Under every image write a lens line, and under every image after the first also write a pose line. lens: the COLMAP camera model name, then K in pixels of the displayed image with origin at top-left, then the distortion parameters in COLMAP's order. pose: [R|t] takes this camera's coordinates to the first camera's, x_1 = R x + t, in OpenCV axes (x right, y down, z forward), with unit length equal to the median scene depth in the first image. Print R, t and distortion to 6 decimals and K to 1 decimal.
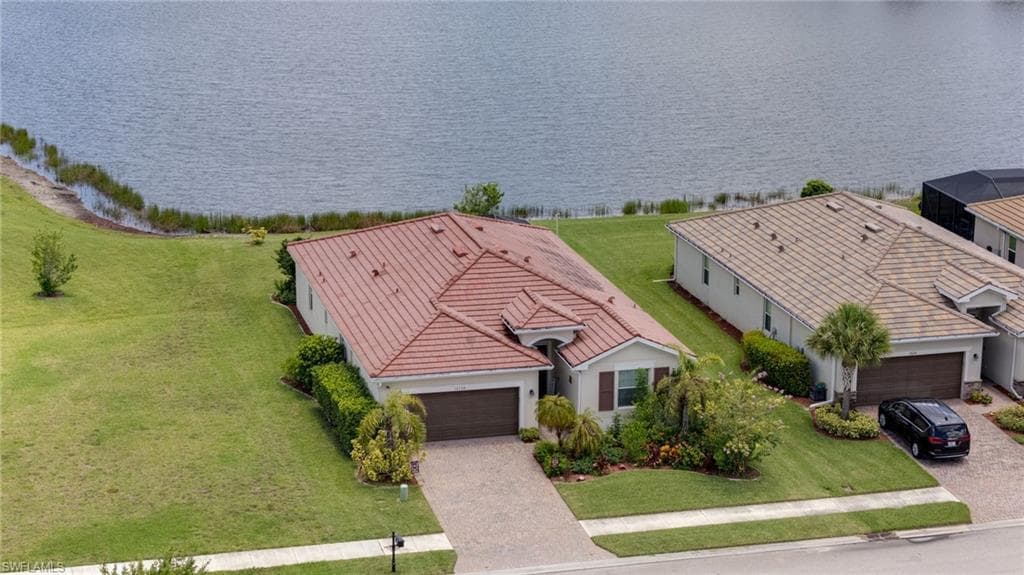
lens RADIAL K [[1922.9, 0, 513.5], [0, 1922.9, 287.8], [0, 0, 1]] dist [0.050658, 0.000000]
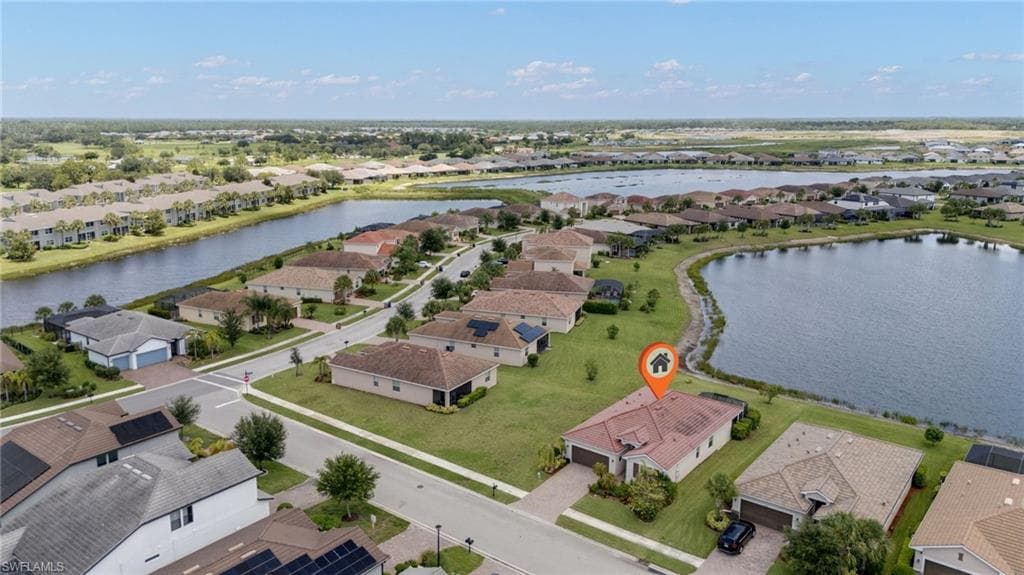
lens RADIAL K [[747.9, 0, 510.1], [0, 747.9, 290.5], [0, 0, 1]] dist [0.046633, -0.004306]
pose [[0.603842, 0.166508, -0.779519, 0.704524], [-0.216808, 0.975378, 0.040398, -0.189294], [0.767052, 0.144612, 0.625075, 0.206904]]
